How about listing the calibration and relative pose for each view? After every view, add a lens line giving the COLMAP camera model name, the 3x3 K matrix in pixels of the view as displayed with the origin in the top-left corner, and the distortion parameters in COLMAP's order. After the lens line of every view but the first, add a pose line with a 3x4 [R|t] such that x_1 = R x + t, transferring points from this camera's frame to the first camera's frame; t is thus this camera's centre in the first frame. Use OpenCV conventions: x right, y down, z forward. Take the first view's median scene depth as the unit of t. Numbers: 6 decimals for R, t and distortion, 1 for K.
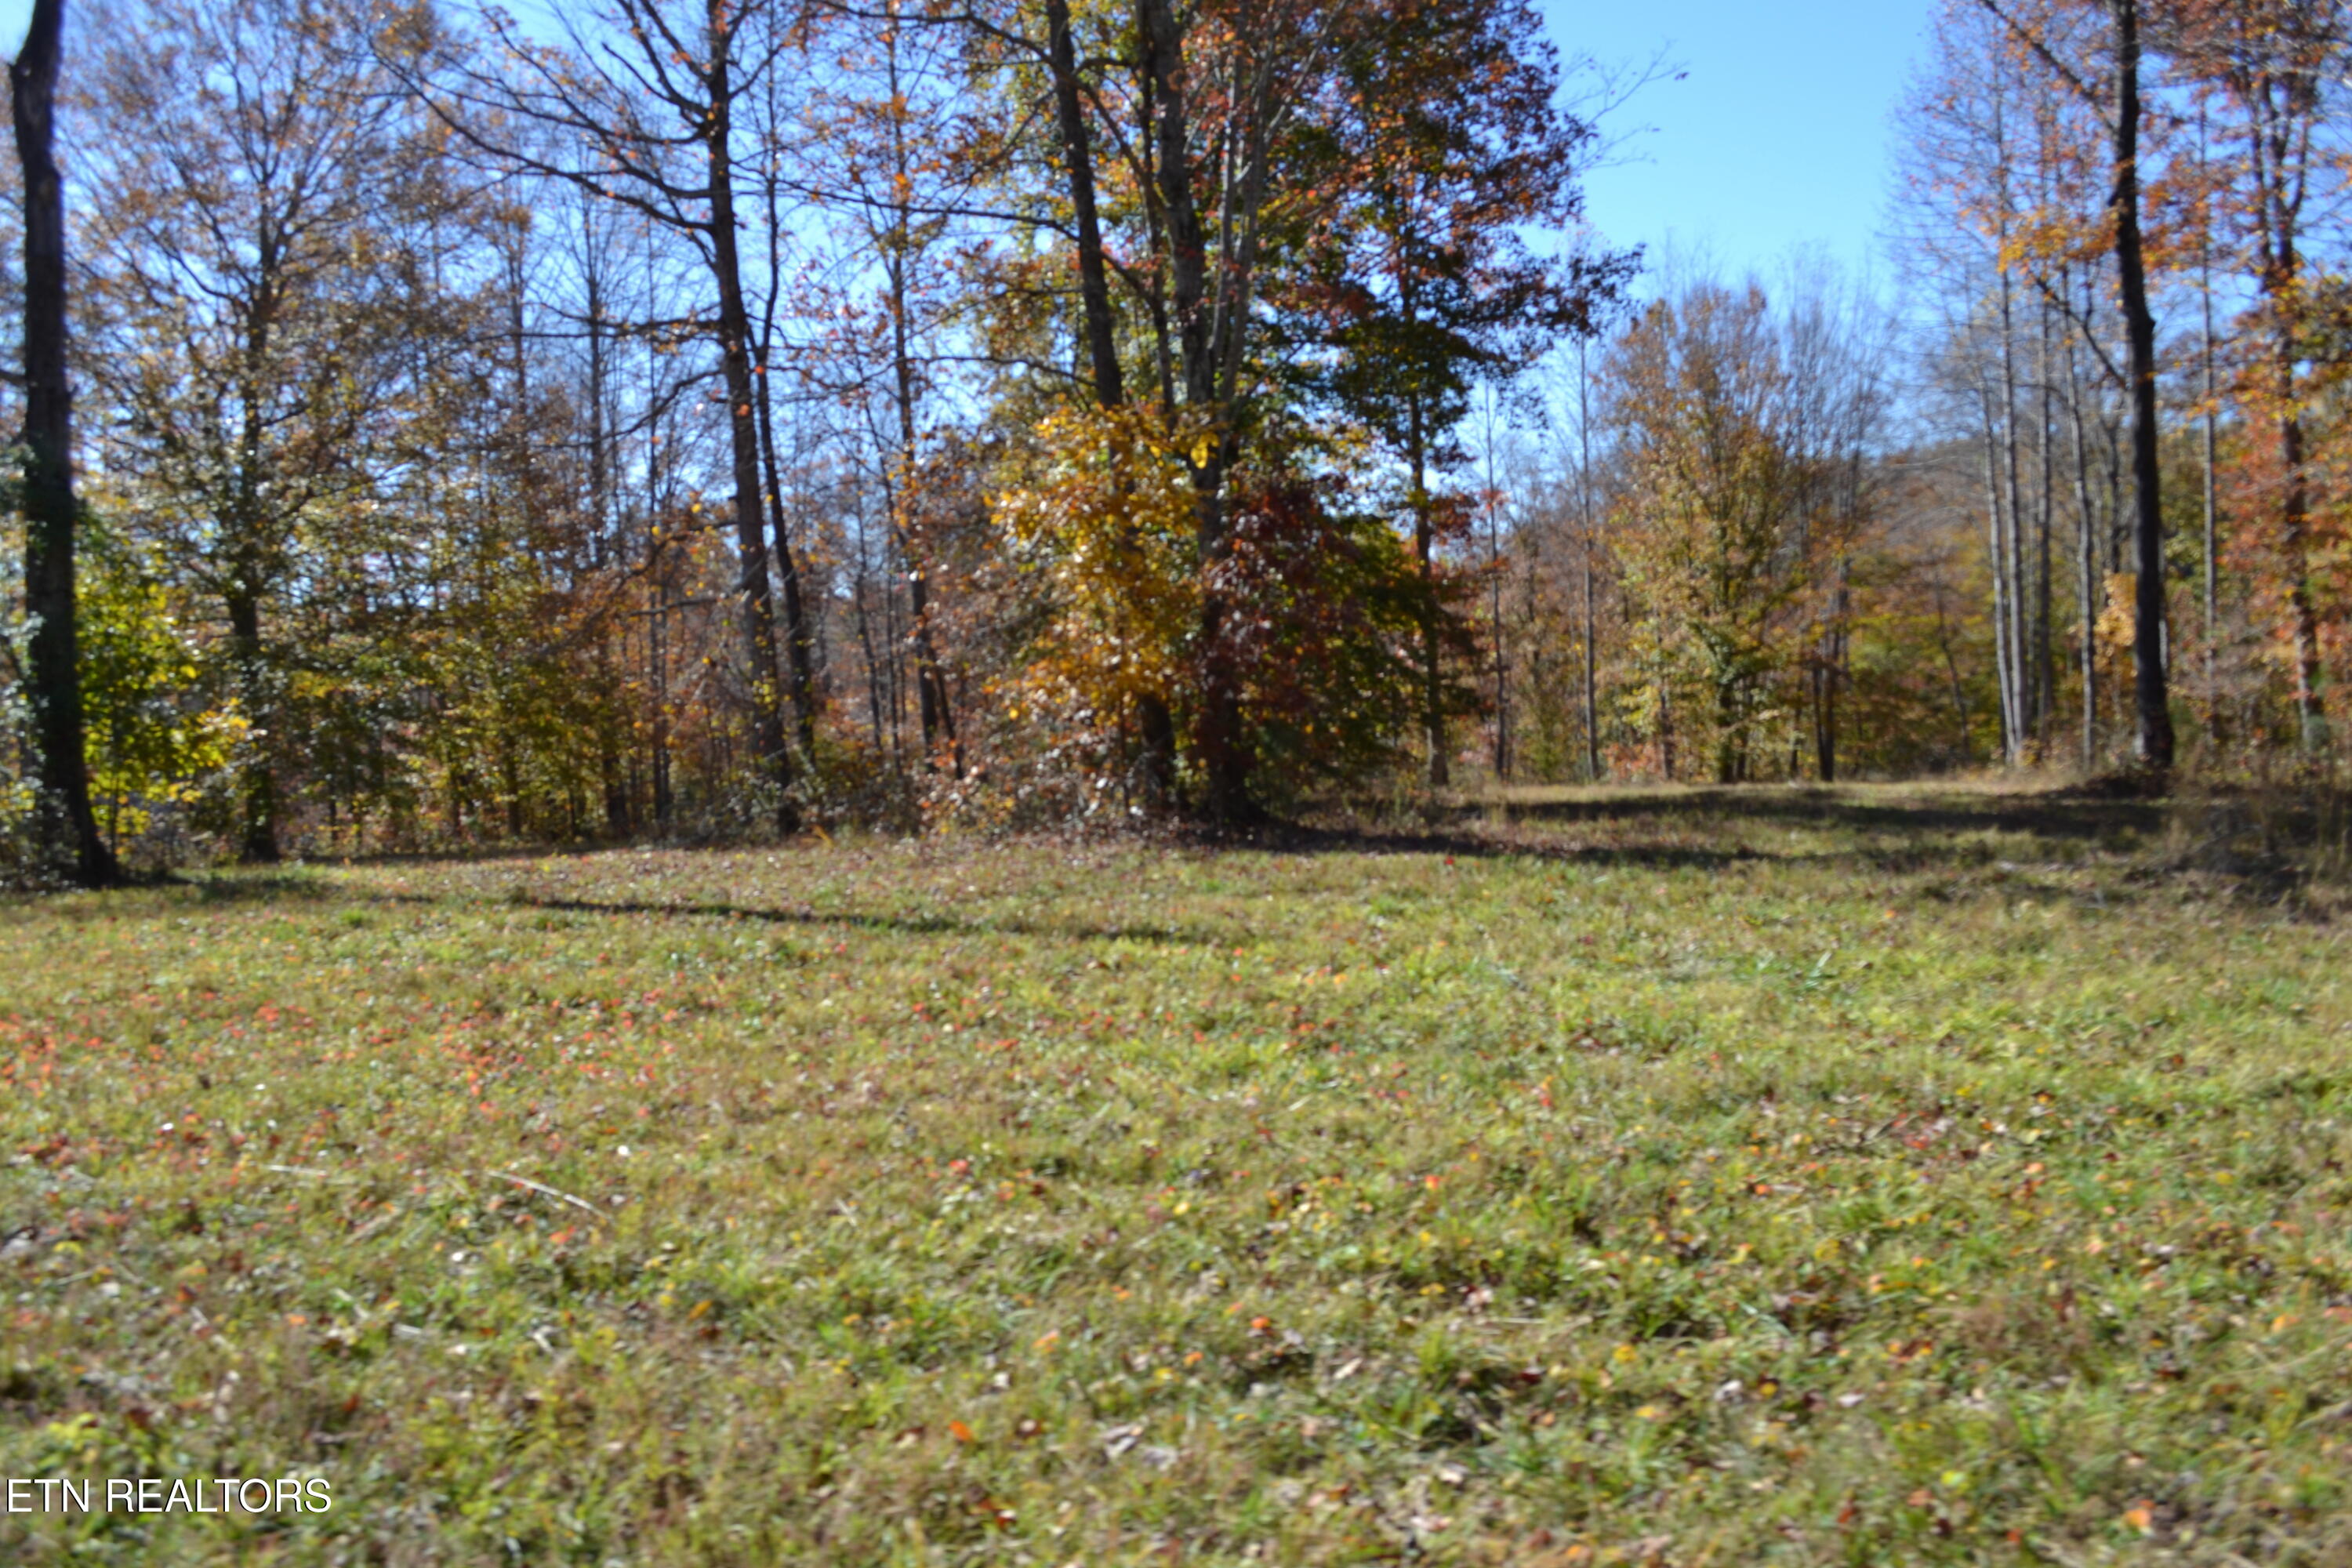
lens RADIAL K [[1886.8, 0, 1173.8], [0, 1886.8, 784.7], [0, 0, 1]] dist [-0.082074, 0.010423]
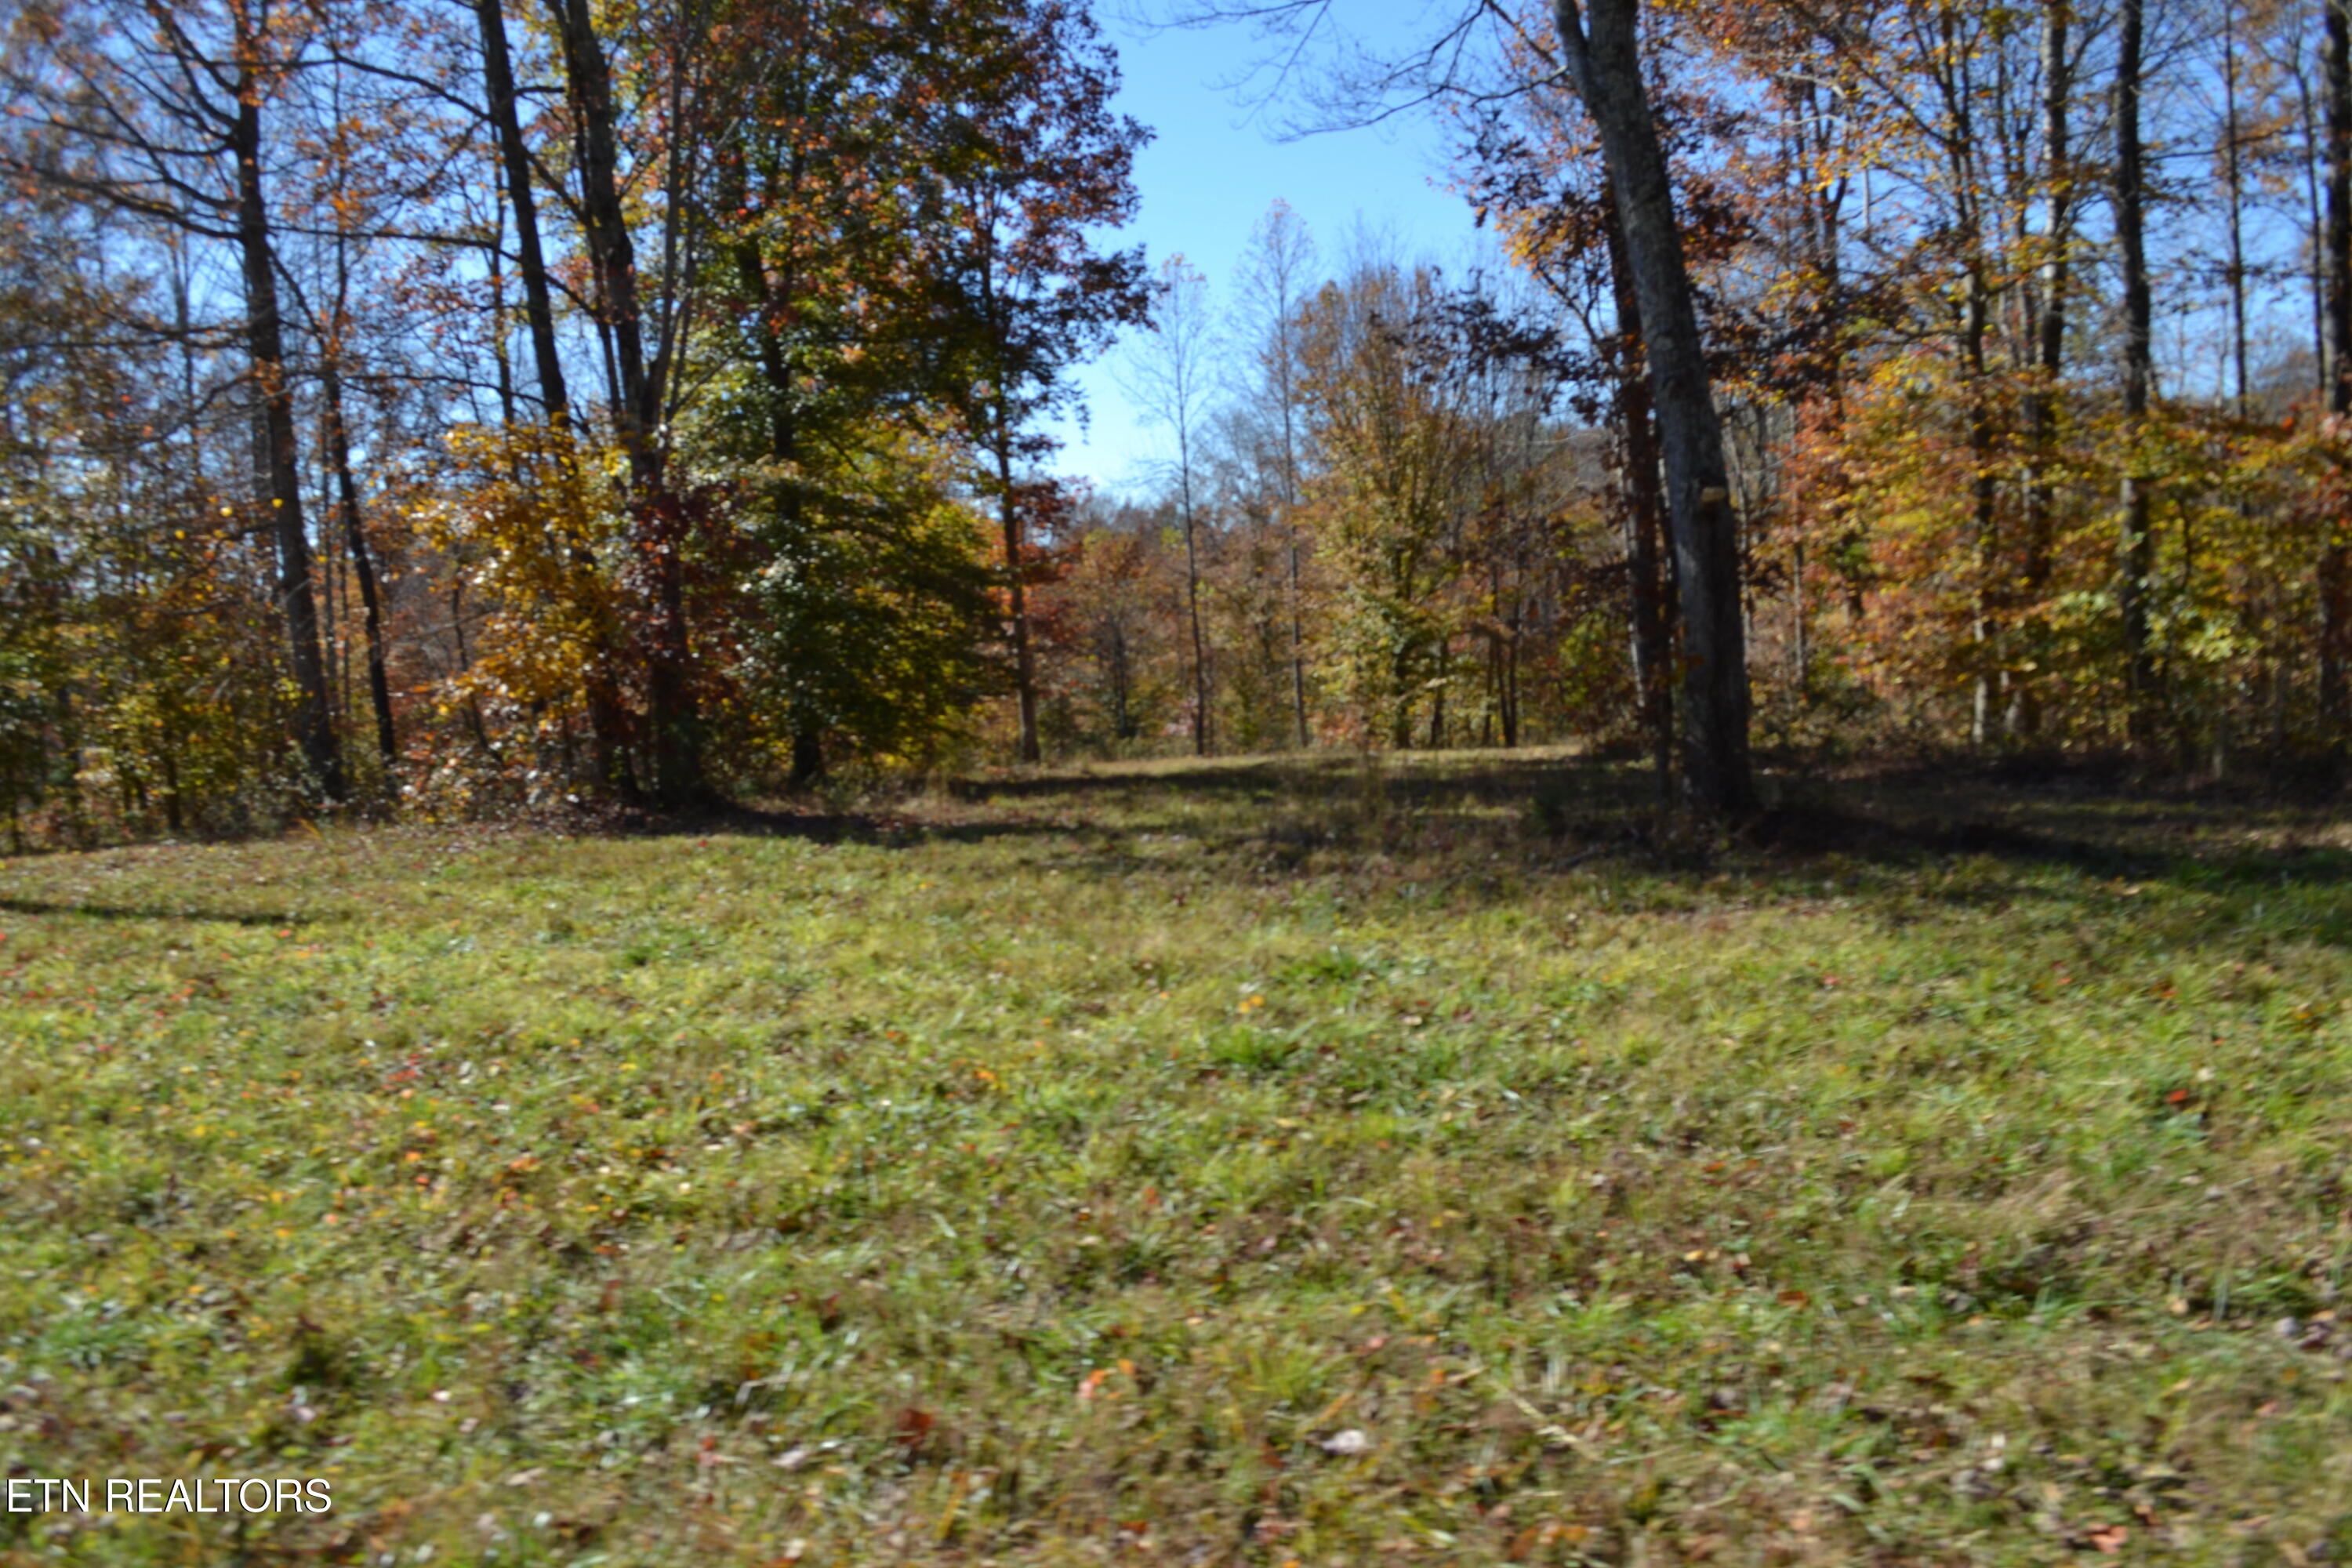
lens RADIAL K [[1886.8, 0, 1172.4], [0, 1886.8, 776.2], [0, 0, 1]] dist [-0.082074, 0.010423]
pose [[0.995078, -0.022267, 0.096556, 0.121966], [0.021212, 0.999704, 0.011940, -0.002752], [-0.096793, -0.009833, 0.995256, -0.044512]]
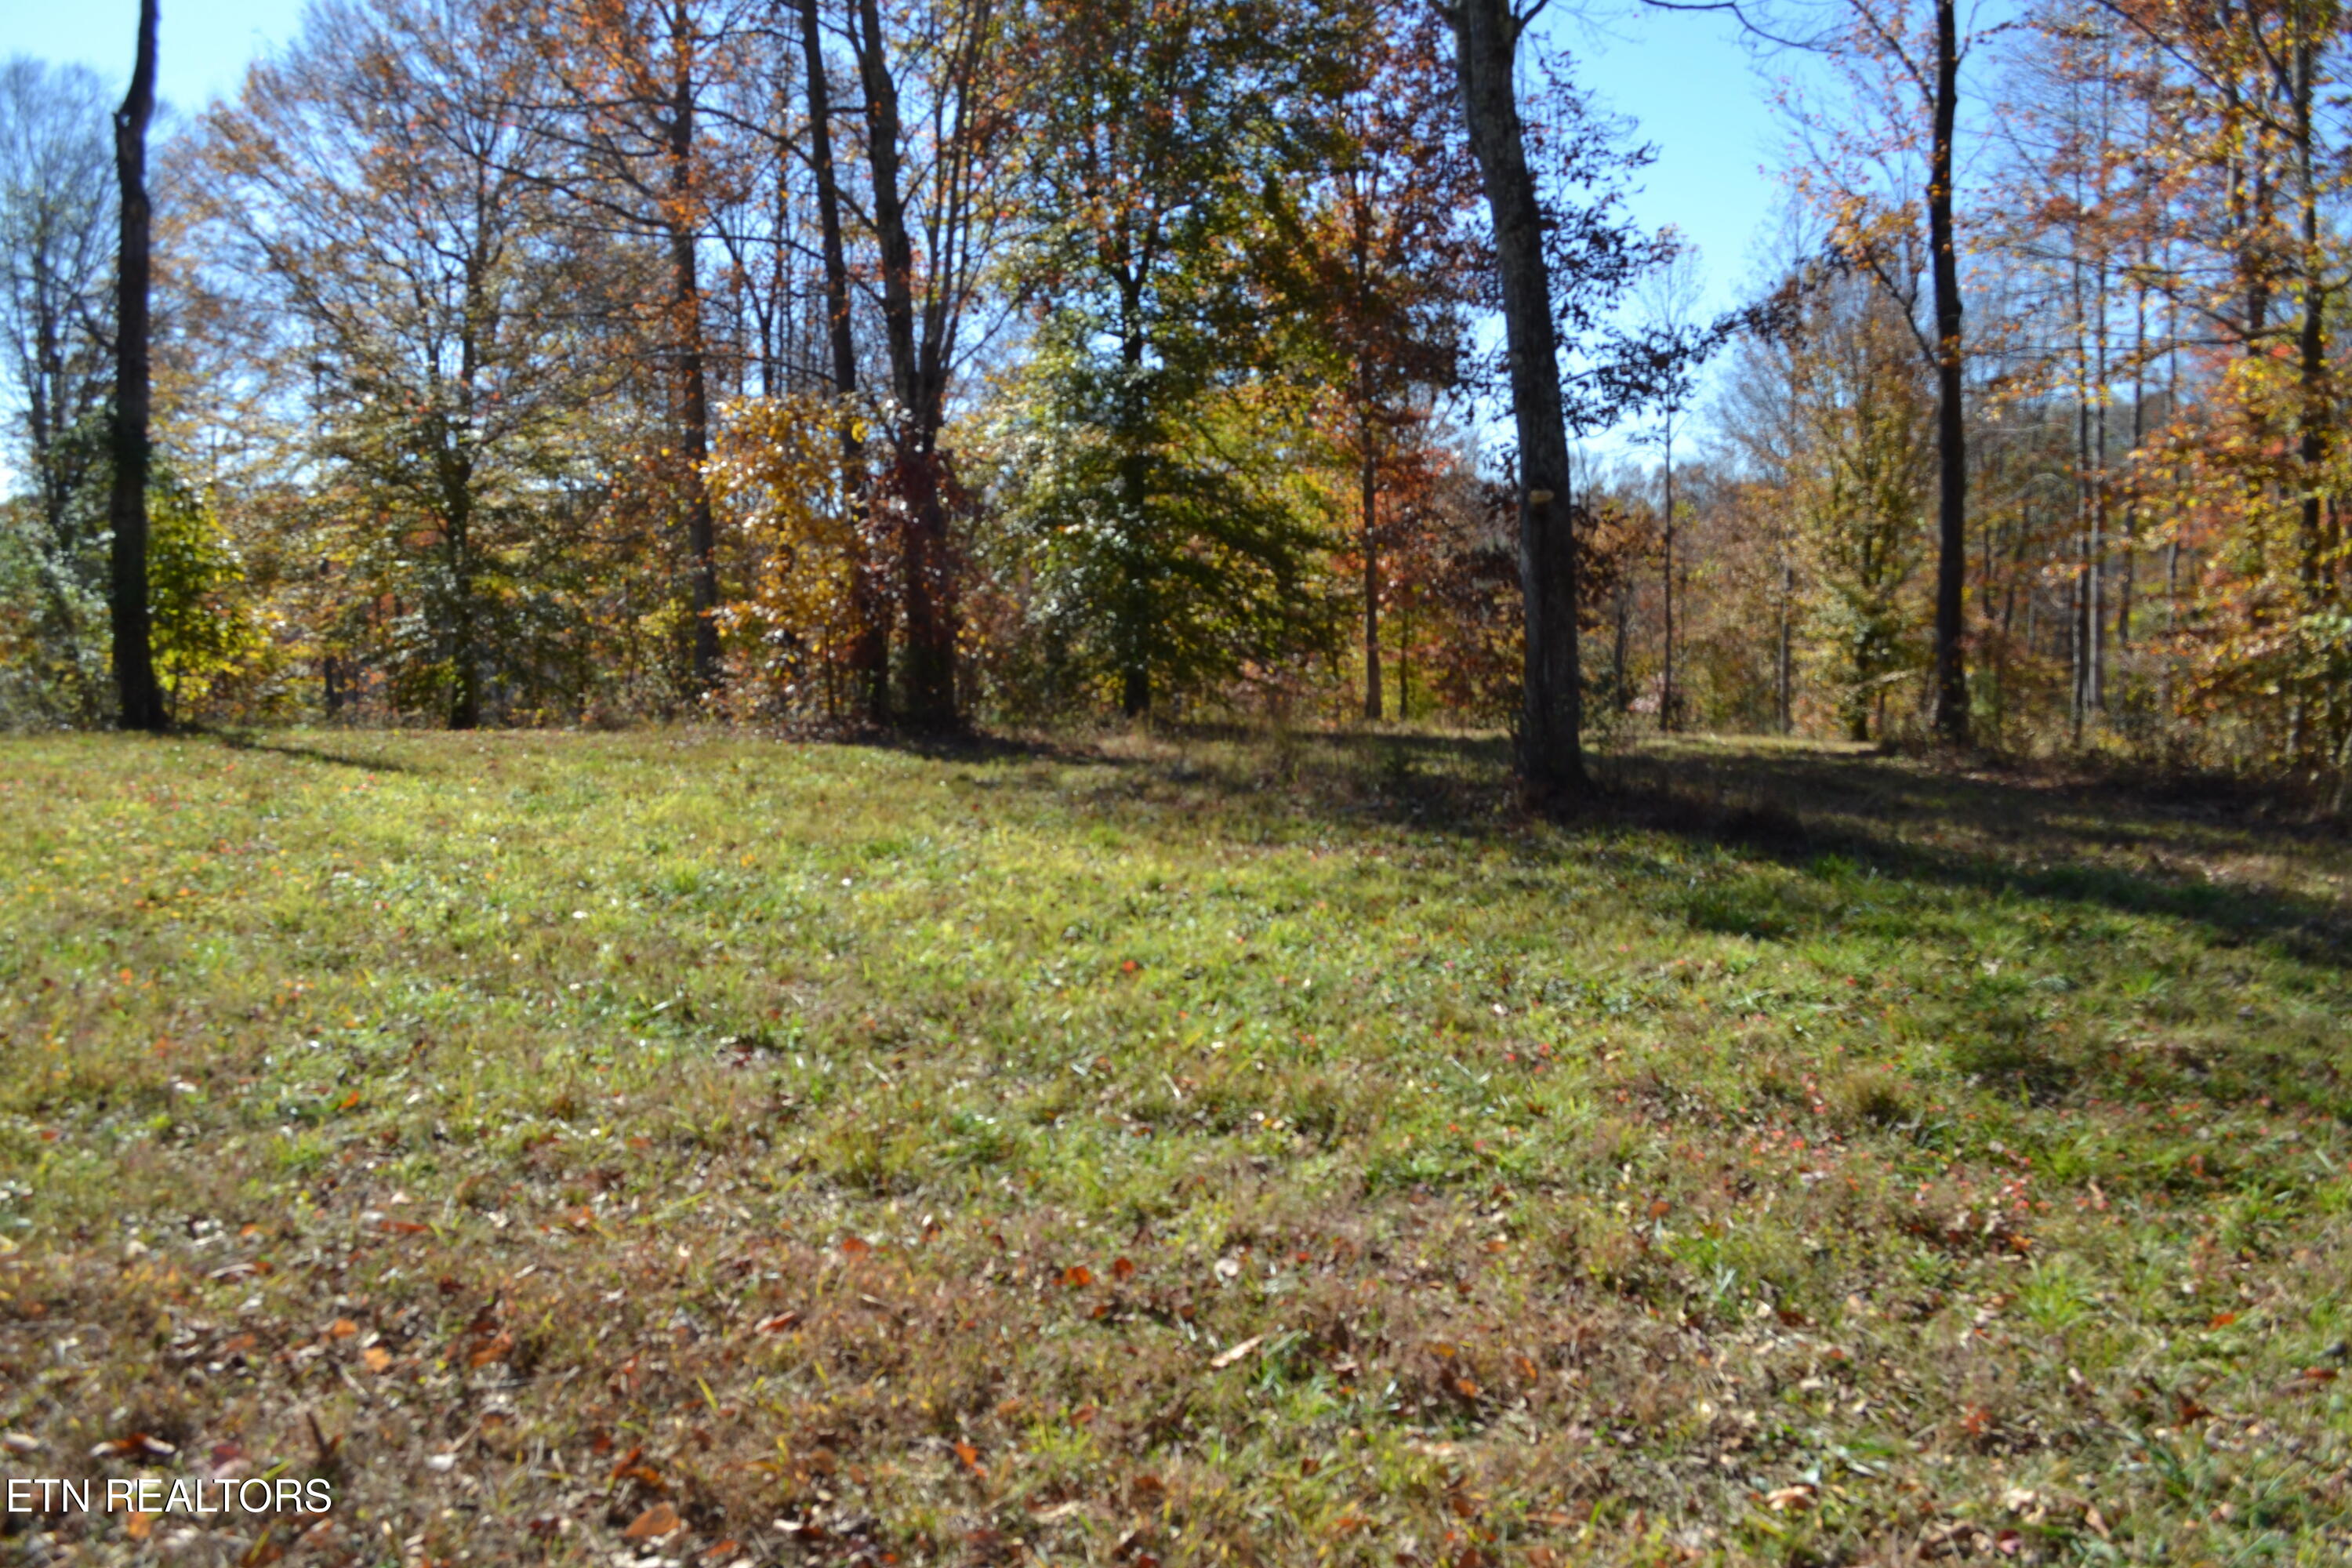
lens RADIAL K [[1886.8, 0, 1176.8], [0, 1886.8, 789.1], [0, 0, 1]] dist [-0.082074, 0.010423]
pose [[0.977129, 0.060143, -0.203967, 0.260302], [-0.052083, 0.997643, 0.044664, -0.002975], [0.206173, -0.033019, 0.977958, -0.098404]]
